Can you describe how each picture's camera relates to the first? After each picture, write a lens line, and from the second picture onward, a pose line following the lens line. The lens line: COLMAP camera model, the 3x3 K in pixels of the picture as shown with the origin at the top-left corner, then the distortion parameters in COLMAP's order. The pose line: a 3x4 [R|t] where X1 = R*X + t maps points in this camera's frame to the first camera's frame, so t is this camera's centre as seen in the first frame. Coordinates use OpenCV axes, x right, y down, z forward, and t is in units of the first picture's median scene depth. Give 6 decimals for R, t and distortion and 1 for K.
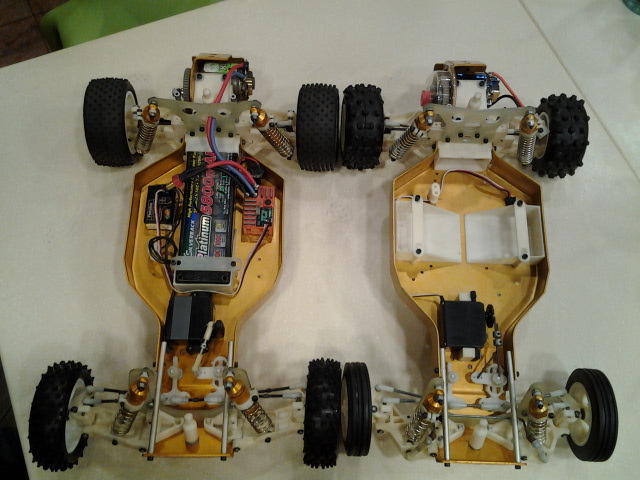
lens RADIAL K [[580.4, 0, 319.1], [0, 580.4, 239.2], [0, 0, 1]] dist [-0.012463, -0.100852]
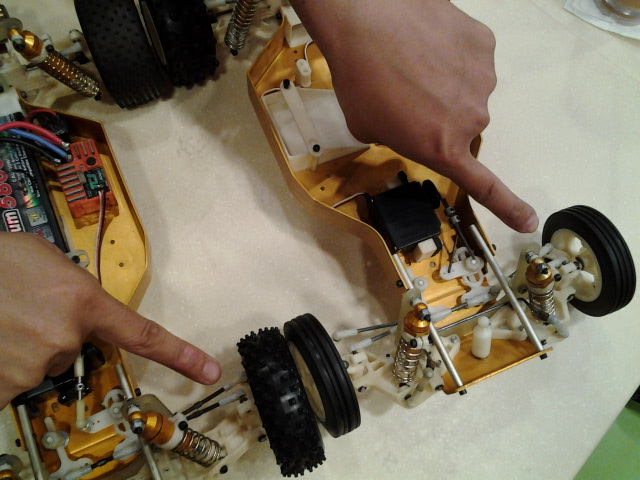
lens RADIAL K [[580.4, 0, 329.3], [0, 580.4, 257.6], [0, 0, 1]] dist [-0.012463, -0.100852]
pose [[0.901569, -0.383229, 0.200770, -0.015469], [0.363873, 0.922712, 0.127274, 0.065657], [-0.234027, -0.041691, 0.971336, 0.289347]]
